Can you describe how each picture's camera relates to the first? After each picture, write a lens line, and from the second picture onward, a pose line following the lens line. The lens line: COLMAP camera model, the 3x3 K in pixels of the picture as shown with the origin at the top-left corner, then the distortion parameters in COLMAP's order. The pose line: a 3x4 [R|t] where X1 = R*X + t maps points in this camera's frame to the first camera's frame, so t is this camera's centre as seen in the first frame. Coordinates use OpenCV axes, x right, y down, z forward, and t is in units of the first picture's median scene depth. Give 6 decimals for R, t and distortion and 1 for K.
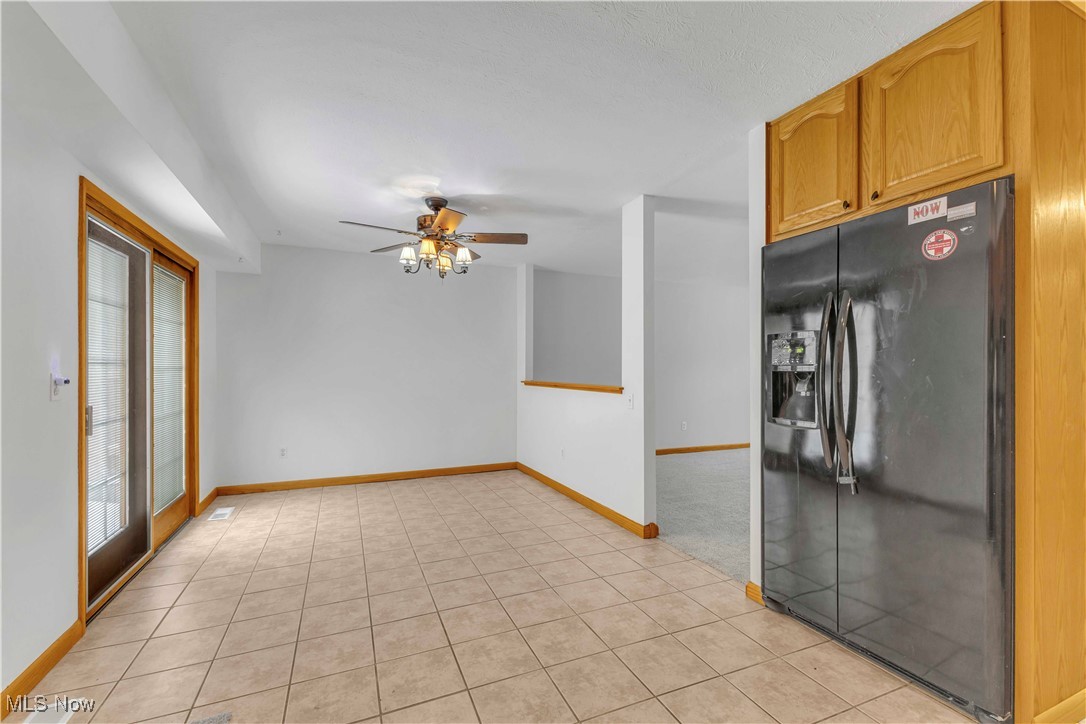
lens RADIAL K [[495.8, 0, 564.7], [0, 495.8, 367.6], [0, 0, 1]] dist [0.001549, -0.000867]
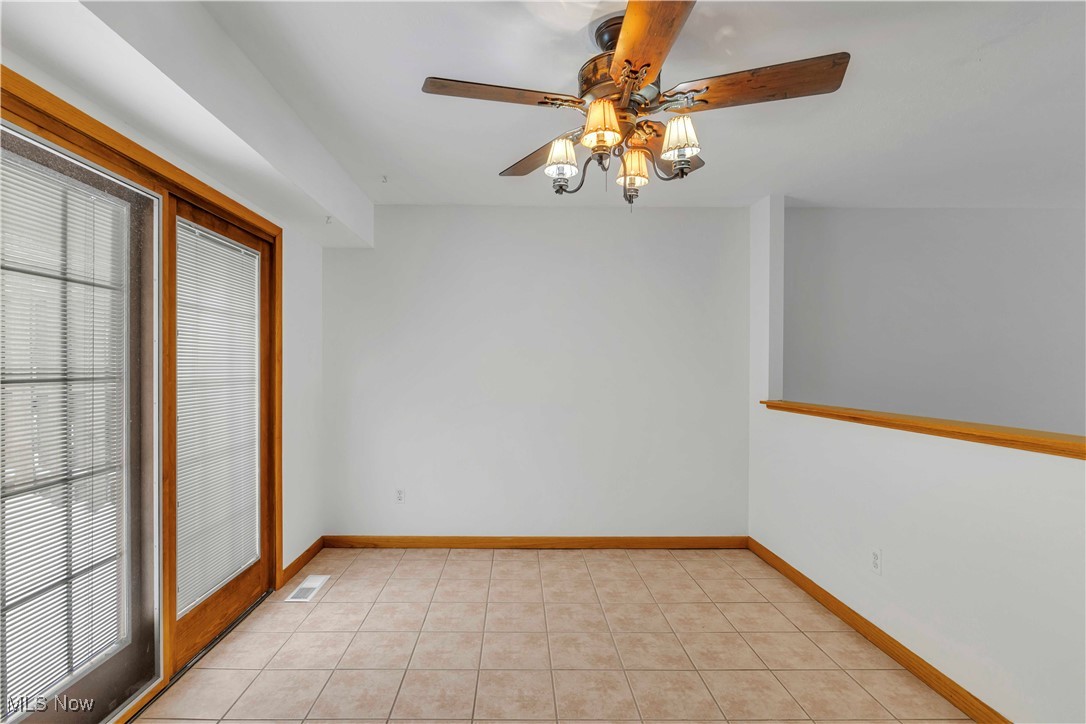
lens RADIAL K [[495.8, 0, 497.1], [0, 495.8, 368.6], [0, 0, 1]] dist [0.001549, -0.000867]
pose [[0.890454, 0.004713, -0.455049, -0.143258], [-0.002294, 0.999980, 0.005867, -0.019461], [0.455067, -0.004181, 0.890447, 0.515152]]
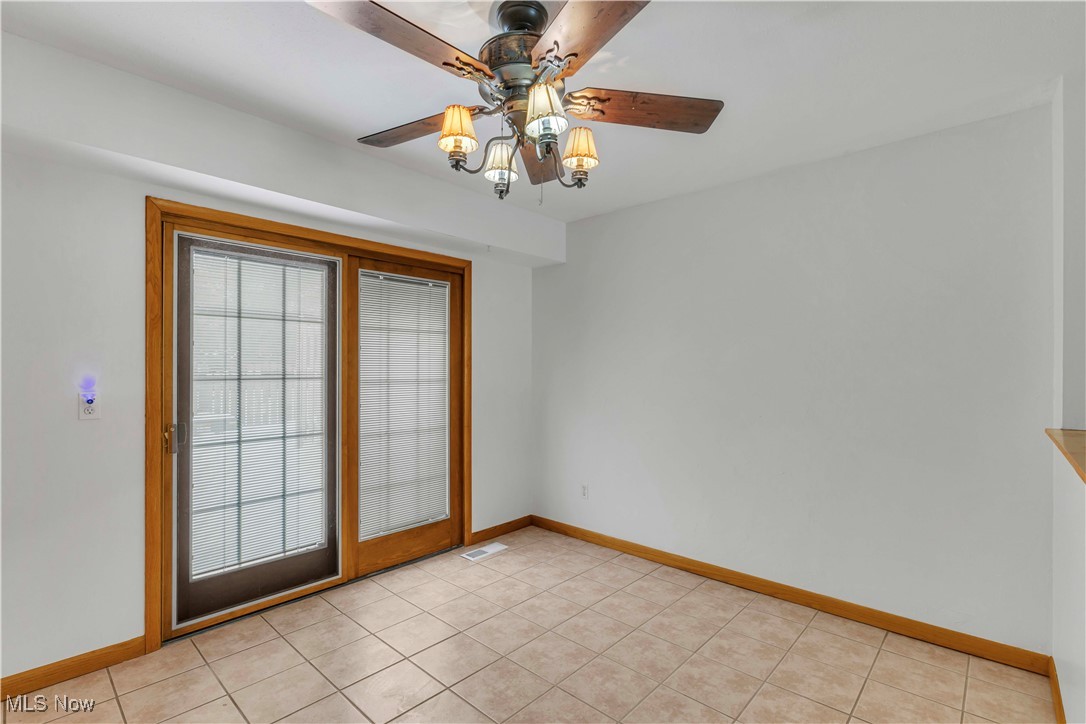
lens RADIAL K [[495.8, 0, 574.7], [0, 495.8, 366.3], [0, 0, 1]] dist [0.001549, -0.000867]
pose [[0.366688, -0.001281, -0.930343, 0.161746], [0.002919, 0.999996, -0.000227, -0.023119], [0.930339, -0.002632, 0.366690, 0.856340]]
